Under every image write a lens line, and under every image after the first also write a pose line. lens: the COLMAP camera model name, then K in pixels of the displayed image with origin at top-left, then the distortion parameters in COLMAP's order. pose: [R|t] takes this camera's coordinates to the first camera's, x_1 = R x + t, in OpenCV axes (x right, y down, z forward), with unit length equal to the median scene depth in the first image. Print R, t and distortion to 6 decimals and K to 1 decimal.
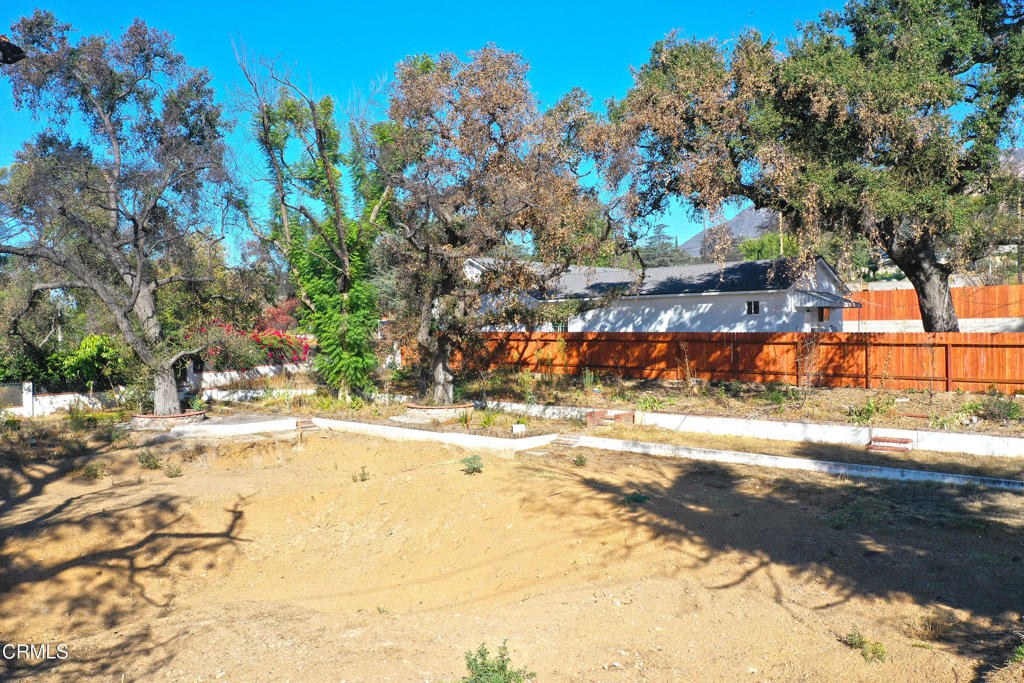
lens RADIAL K [[803.6, 0, 512.0], [0, 803.6, 341.5], [0, 0, 1]] dist [-0.011012, 0.007765]
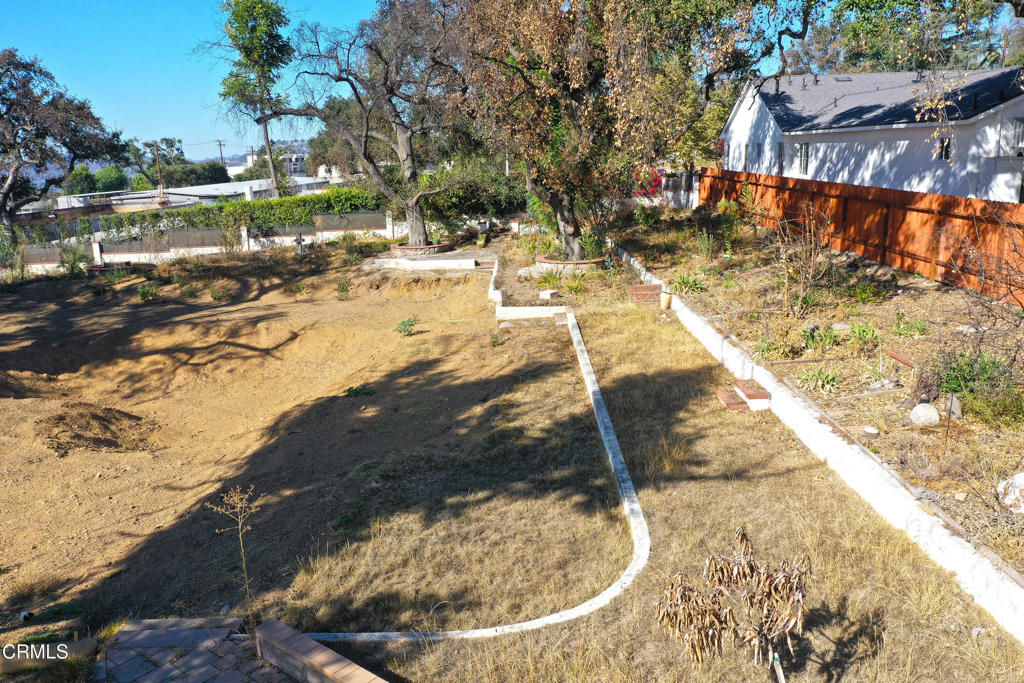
lens RADIAL K [[803.6, 0, 512.0], [0, 803.6, 341.5], [0, 0, 1]] dist [-0.011012, 0.007765]
pose [[0.672370, 0.164569, -0.721689, 0.551775], [0.007435, 0.973422, 0.228899, -0.040768], [0.740178, -0.159270, 0.653276, 0.312690]]
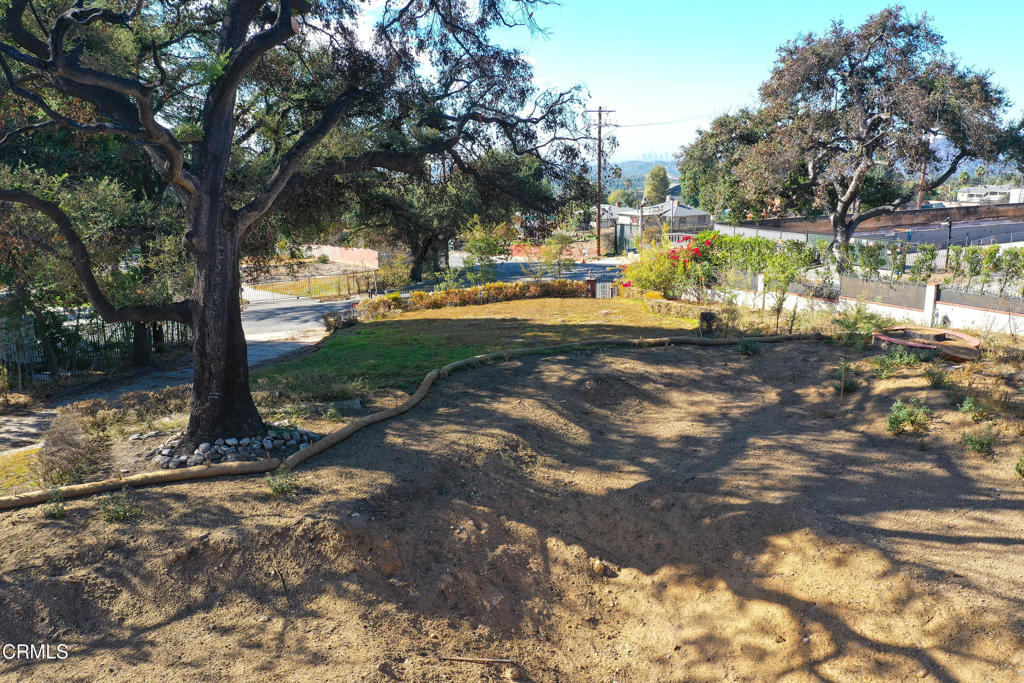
lens RADIAL K [[803.6, 0, 512.0], [0, 803.6, 341.5], [0, 0, 1]] dist [-0.011012, 0.007765]
pose [[-0.355874, 0.232231, -0.905220, 0.068781], [0.010560, 0.969570, 0.244588, -0.066730], [0.934474, 0.077483, -0.347497, 0.591916]]
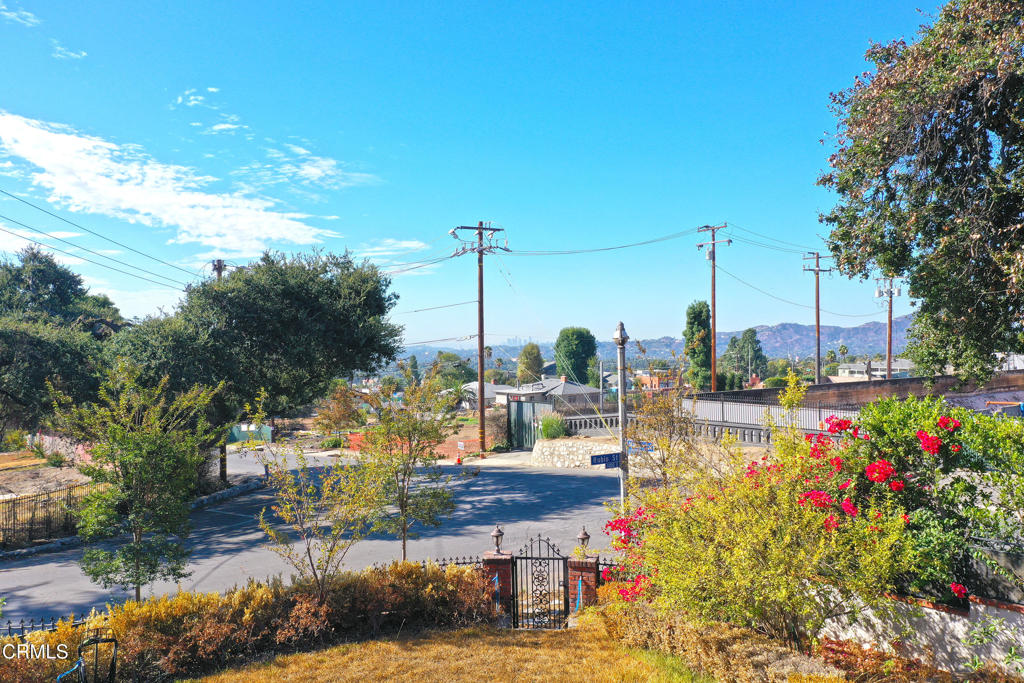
lens RADIAL K [[803.6, 0, 512.0], [0, 803.6, 341.5], [0, 0, 1]] dist [-0.011012, 0.007765]
pose [[-0.199541, 0.021945, -0.979644, -0.854467], [0.003903, 0.999759, 0.021601, 0.044030], [0.979882, 0.000487, -0.199578, 0.316251]]
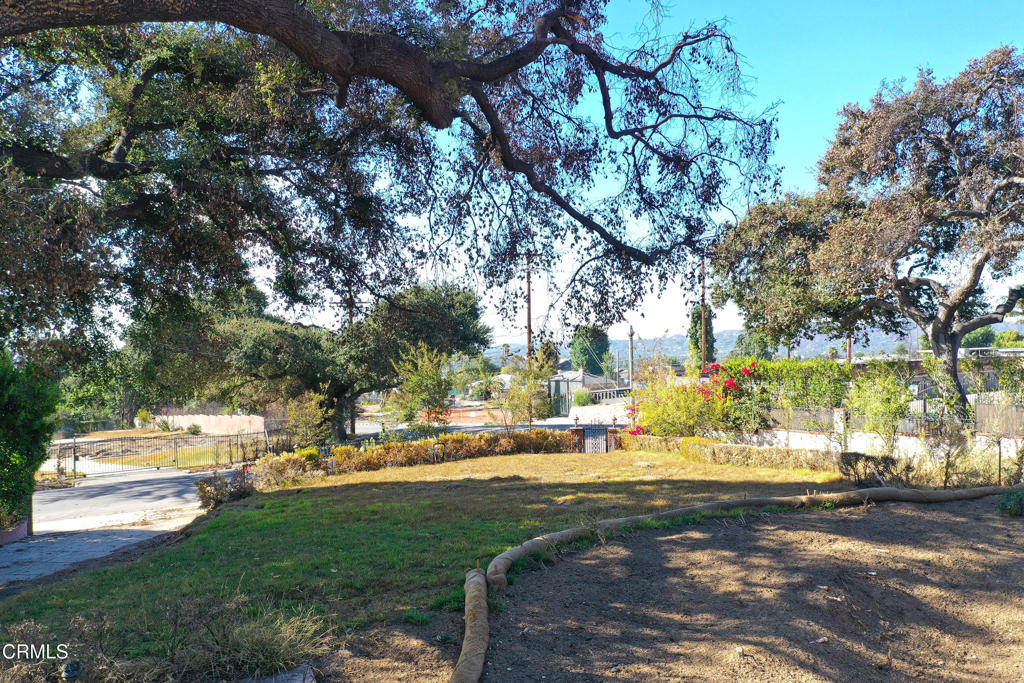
lens RADIAL K [[803.6, 0, 512.0], [0, 803.6, 341.5], [0, 0, 1]] dist [-0.011012, 0.007765]
pose [[-0.213159, 0.024621, -0.976707, -0.256344], [0.006093, 0.999696, 0.023871, 0.037471], [0.976998, -0.000862, -0.213245, 0.358329]]
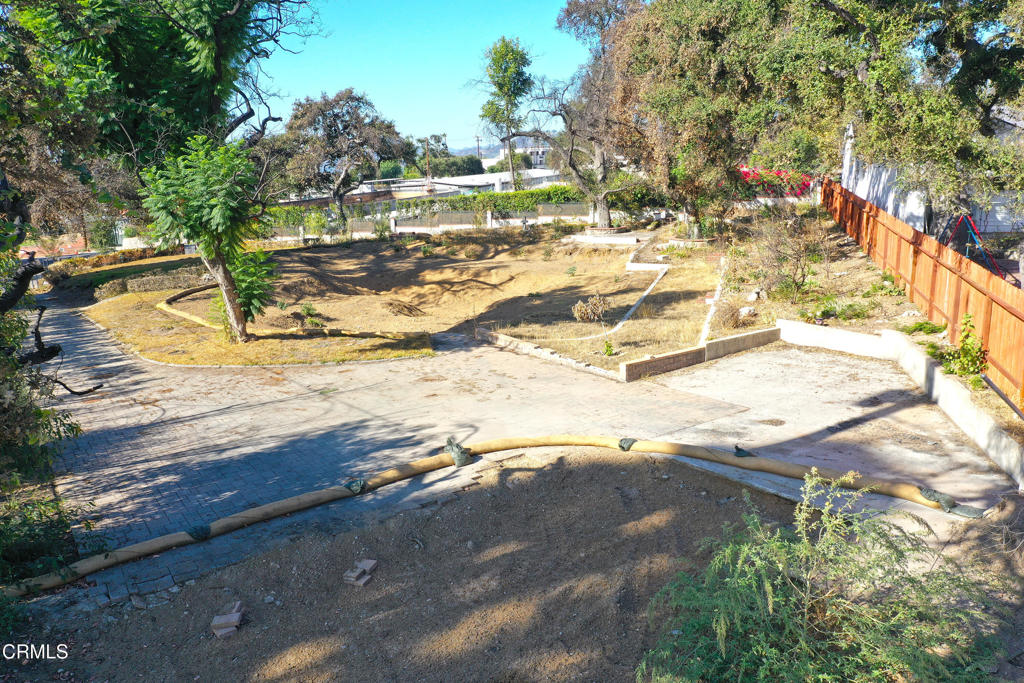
lens RADIAL K [[803.6, 0, 512.0], [0, 803.6, 341.5], [0, 0, 1]] dist [-0.011012, 0.007765]
pose [[0.424531, 0.214818, -0.879561, 1.041063], [0.002615, 0.971151, 0.238450, -0.079519], [0.905410, -0.103529, 0.411722, 0.110010]]
